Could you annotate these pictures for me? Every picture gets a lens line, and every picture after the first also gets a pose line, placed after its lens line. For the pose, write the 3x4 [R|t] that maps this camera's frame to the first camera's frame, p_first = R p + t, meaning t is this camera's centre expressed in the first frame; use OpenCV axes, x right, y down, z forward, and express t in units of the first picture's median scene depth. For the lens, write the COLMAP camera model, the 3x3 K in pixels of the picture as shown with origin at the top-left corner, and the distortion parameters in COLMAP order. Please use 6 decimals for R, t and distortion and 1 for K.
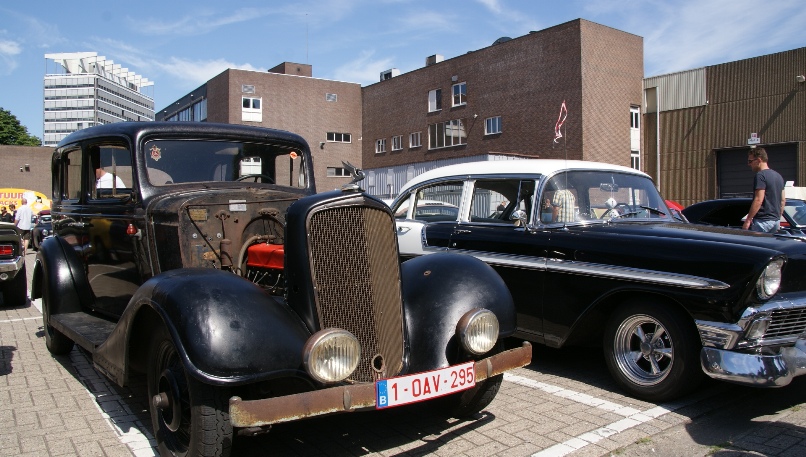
lens RADIAL K [[629.9, 0, 403.0], [0, 629.9, 228.5], [0, 0, 1]] dist [-0.173152, 0.119794]
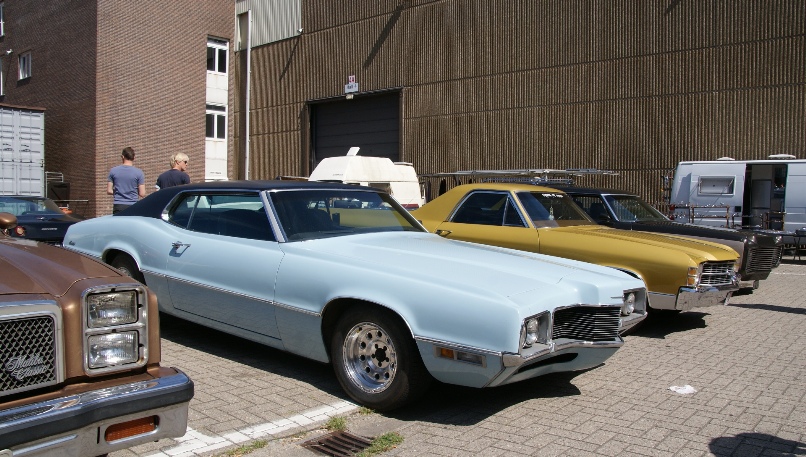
lens RADIAL K [[629.9, 0, 403.0], [0, 629.9, 228.5], [0, 0, 1]] dist [-0.173152, 0.119794]
pose [[0.961839, 0.002891, 0.273600, 0.386174], [-0.010445, 0.999603, 0.026160, -0.012114], [-0.273416, -0.028020, 0.961488, 0.291313]]
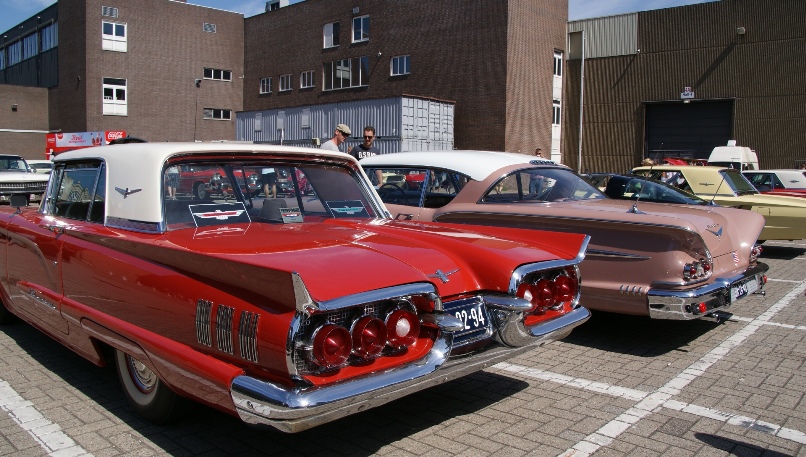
lens RADIAL K [[629.9, 0, 403.0], [0, 629.9, 228.5], [0, 0, 1]] dist [-0.173152, 0.119794]
pose [[0.979309, 0.000097, 0.202369, -0.032677], [-0.017107, 0.996460, 0.082310, -0.008204], [-0.201644, -0.084069, 0.975844, 0.129170]]
